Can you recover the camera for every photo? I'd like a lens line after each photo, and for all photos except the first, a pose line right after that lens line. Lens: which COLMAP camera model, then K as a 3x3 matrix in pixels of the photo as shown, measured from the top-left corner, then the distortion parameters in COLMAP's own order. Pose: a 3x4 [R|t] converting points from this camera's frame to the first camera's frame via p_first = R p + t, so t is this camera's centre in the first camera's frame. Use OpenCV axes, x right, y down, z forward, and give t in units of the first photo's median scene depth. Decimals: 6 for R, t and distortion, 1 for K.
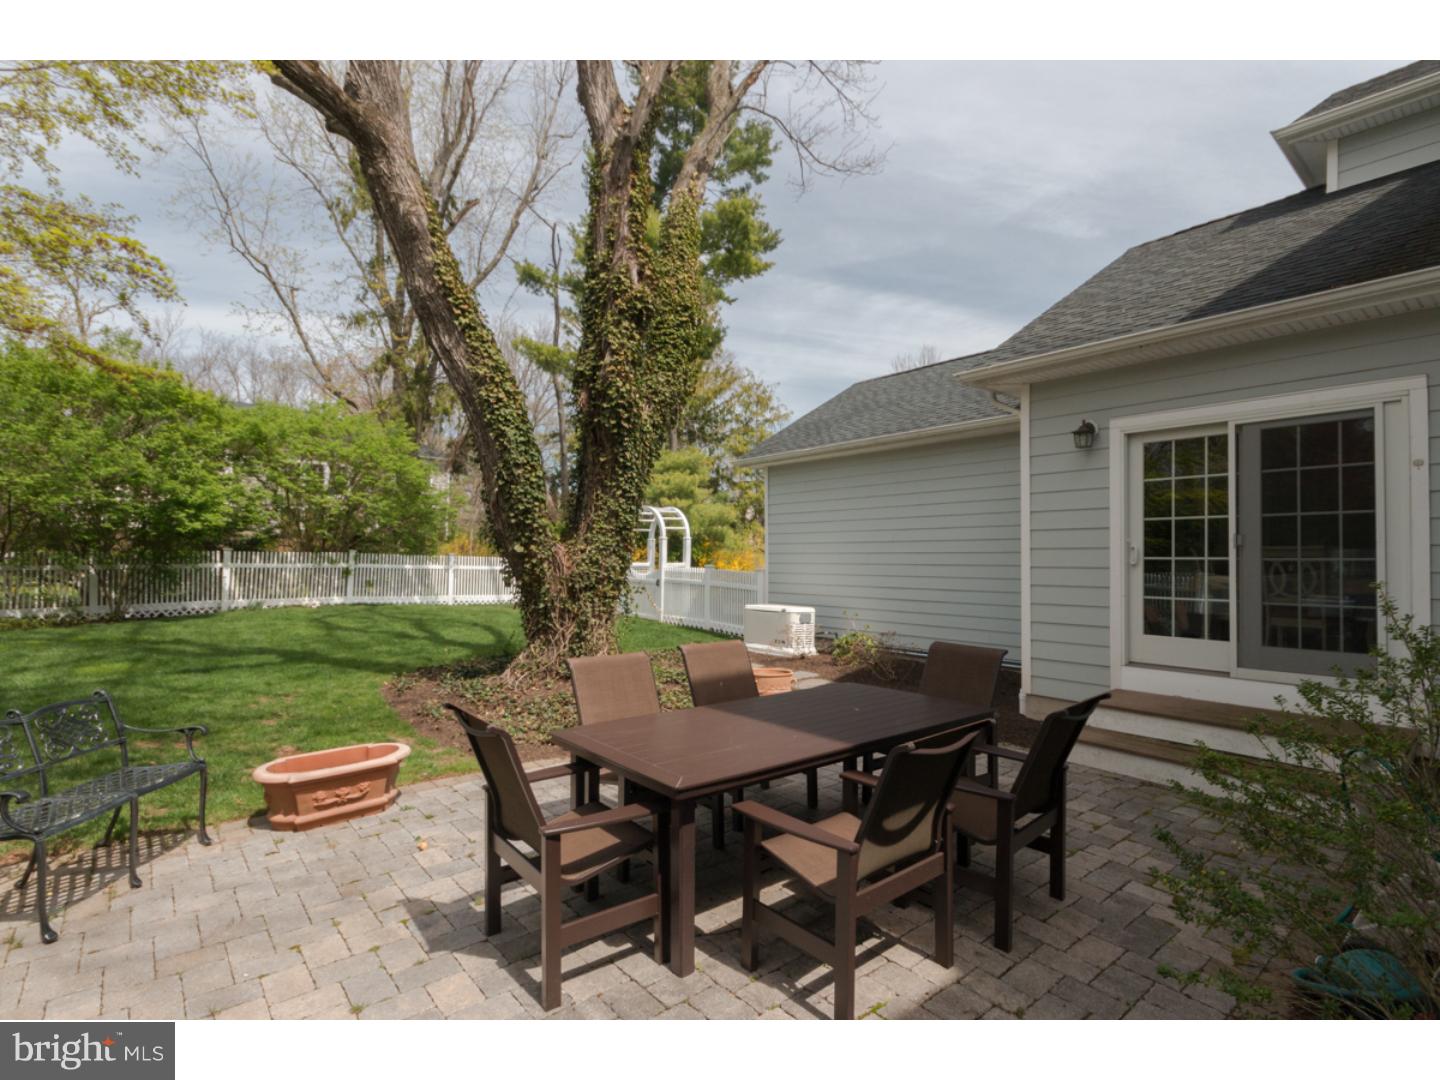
lens RADIAL K [[701.6, 0, 720.8], [0, 701.6, 561.2], [0, 0, 1]] dist [-0.002725, -0.000271]
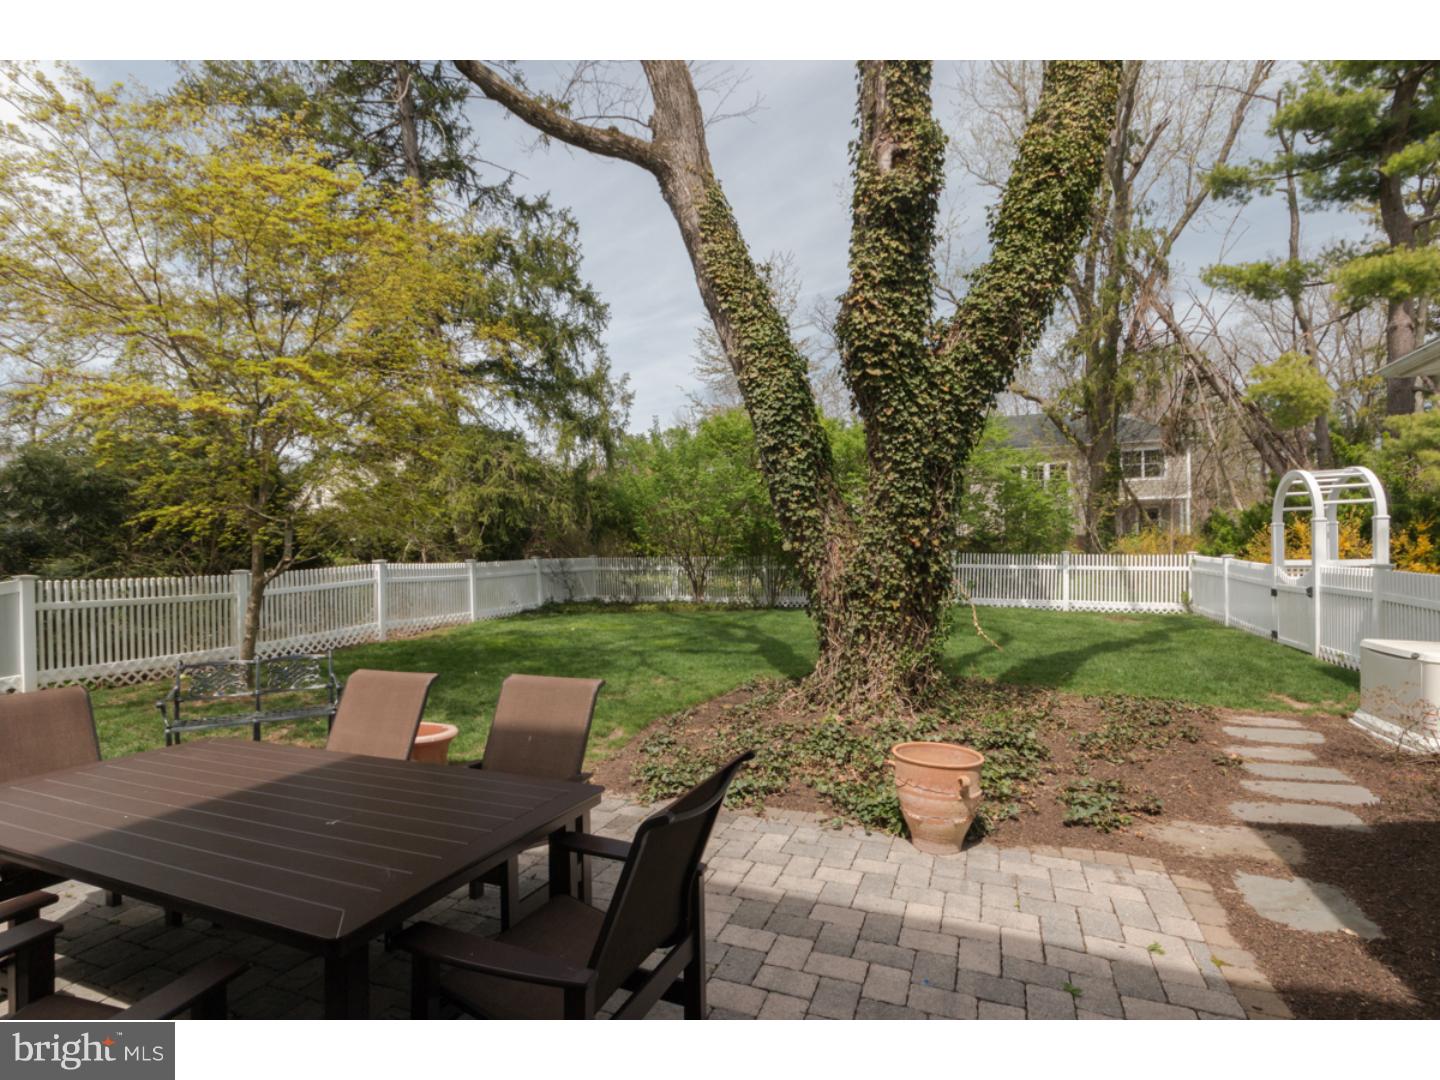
lens RADIAL K [[701.6, 0, 720.8], [0, 701.6, 561.2], [0, 0, 1]] dist [-0.002725, -0.000271]
pose [[0.469216, -0.010048, -0.883026, 0.207875], [0.009937, 0.999932, -0.006098, 0.002249], [0.883028, -0.005914, 0.469284, 0.249565]]
